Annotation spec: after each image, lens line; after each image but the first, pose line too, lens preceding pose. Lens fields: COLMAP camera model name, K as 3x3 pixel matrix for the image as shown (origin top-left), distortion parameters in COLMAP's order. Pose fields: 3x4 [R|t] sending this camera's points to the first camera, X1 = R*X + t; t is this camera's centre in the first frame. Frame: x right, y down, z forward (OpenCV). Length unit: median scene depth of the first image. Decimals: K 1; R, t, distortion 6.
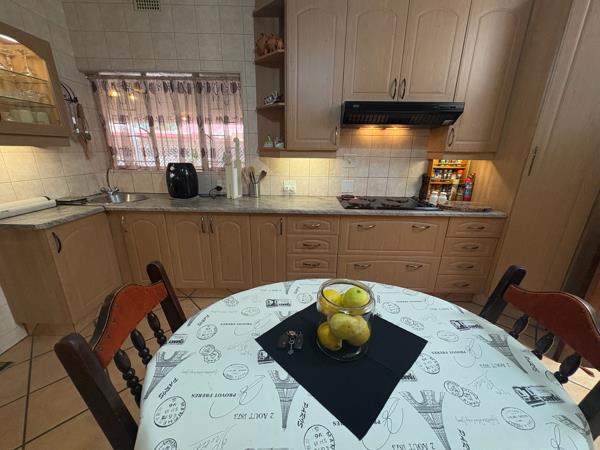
lens RADIAL K [[239.9, 0, 300.2], [0, 239.9, 223.2], [0, 0, 1]] dist [0.001746, 0.000115]
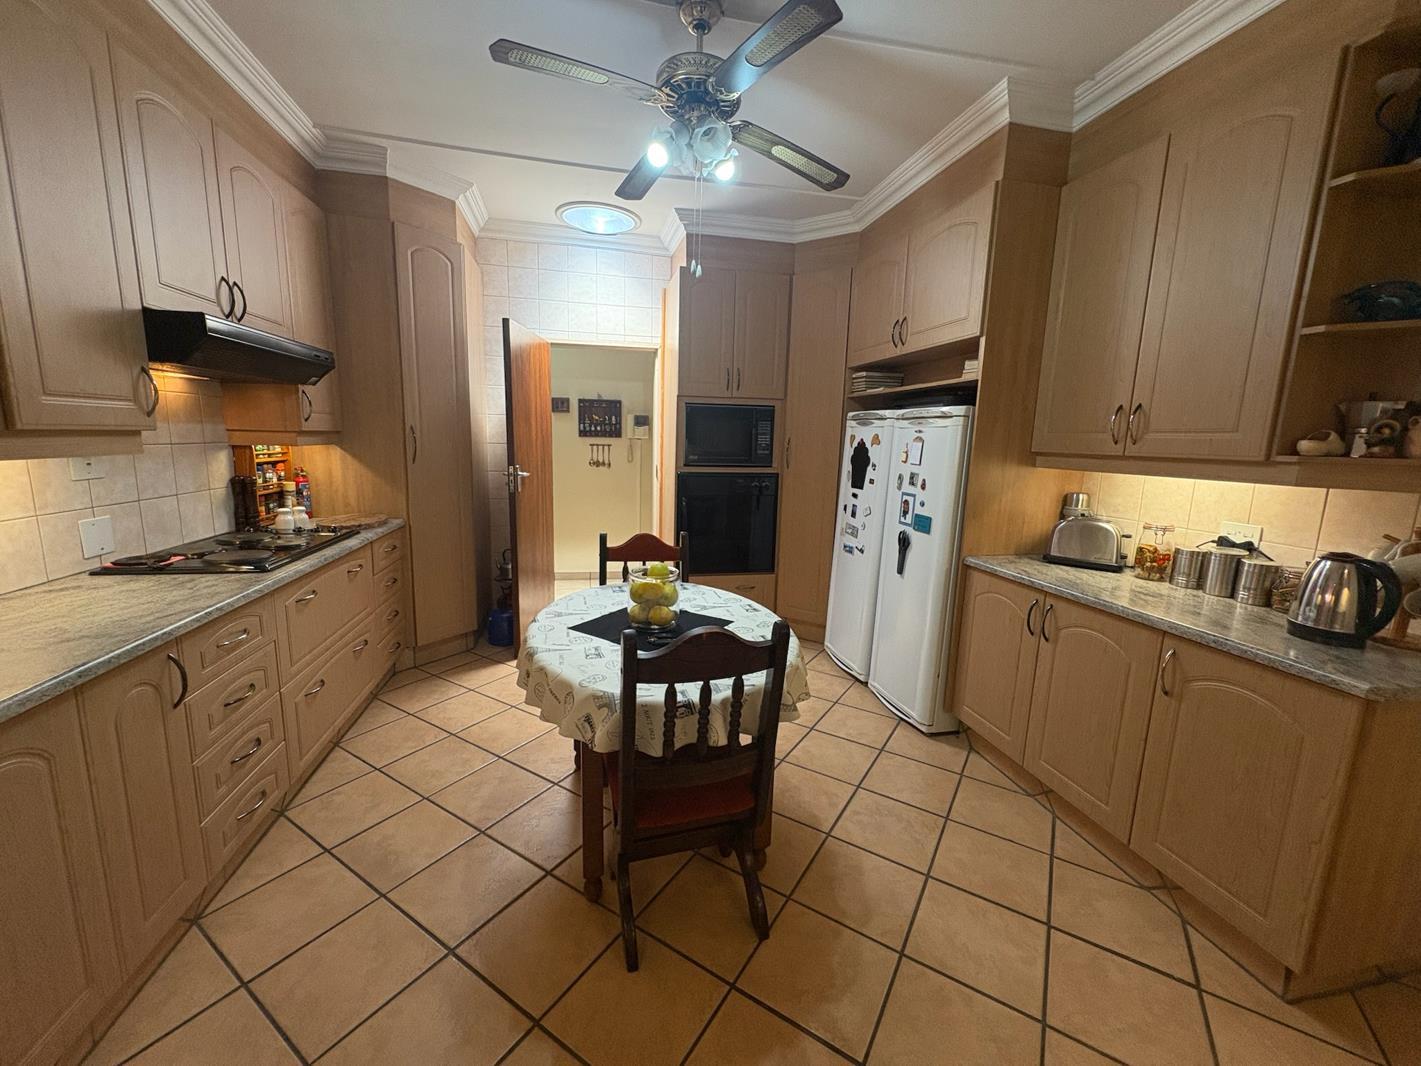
lens RADIAL K [[568.3, 0, 707.5], [0, 568.3, 533.6], [0, 0, 1]] dist [0.001746, 0.000115]
pose [[-0.210901, -0.181277, 0.960552, -0.785048], [0.256018, 0.938108, 0.233254, -0.138426], [-0.943385, 0.295112, -0.151438, 0.381366]]
